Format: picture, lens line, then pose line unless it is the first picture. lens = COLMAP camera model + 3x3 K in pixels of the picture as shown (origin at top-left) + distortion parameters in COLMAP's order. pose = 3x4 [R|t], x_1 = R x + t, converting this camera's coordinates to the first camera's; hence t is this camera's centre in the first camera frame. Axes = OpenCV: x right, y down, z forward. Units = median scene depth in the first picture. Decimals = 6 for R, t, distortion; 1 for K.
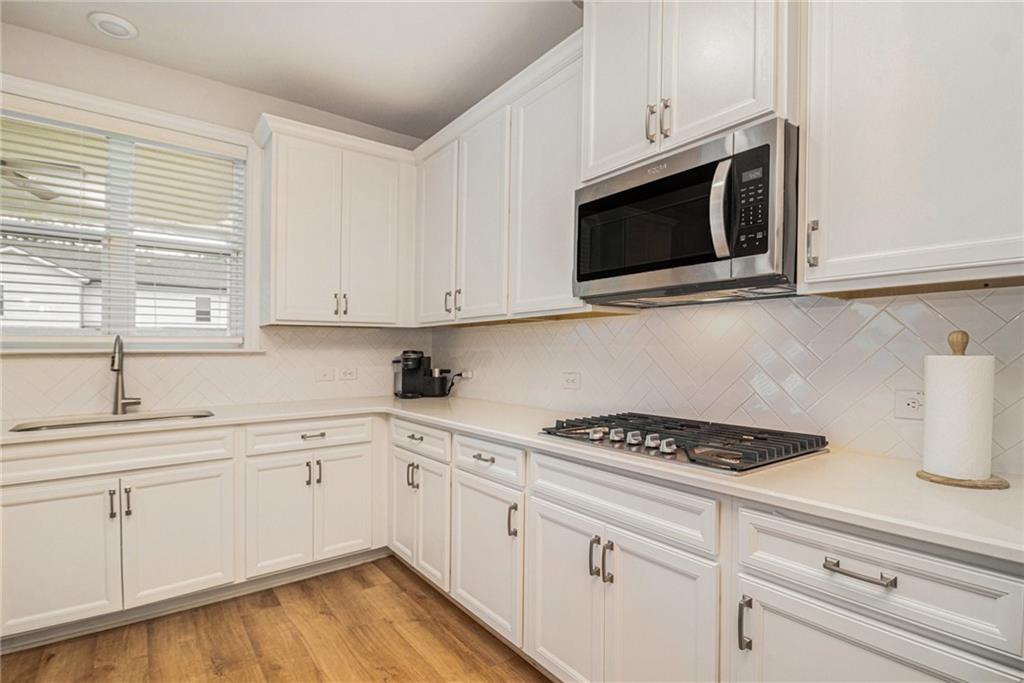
lens RADIAL K [[500.6, 0, 496.0], [0, 500.6, 354.4], [0, 0, 1]] dist [-0.004840, -0.001009]
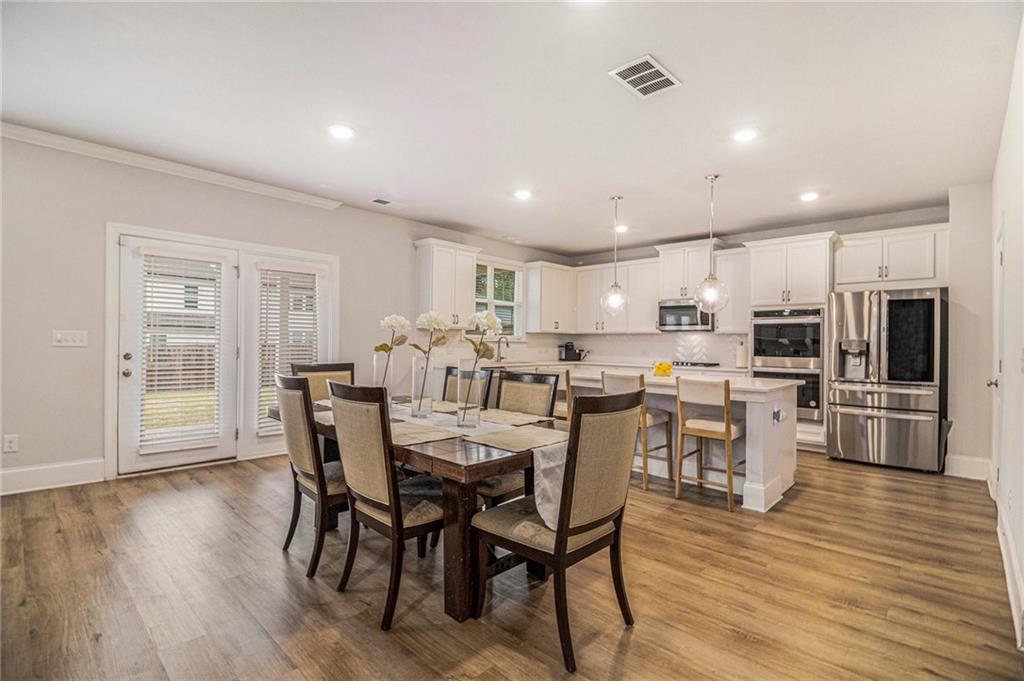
lens RADIAL K [[476.6, 0, 506.3], [0, 476.6, 343.8], [0, 0, 1]] dist [-0.006538, -0.000894]
pose [[0.982243, 0.015331, 0.186984, -1.374983], [-0.015182, 0.999882, -0.002227, 0.014695], [-0.186996, -0.000651, 0.982360, -1.952420]]
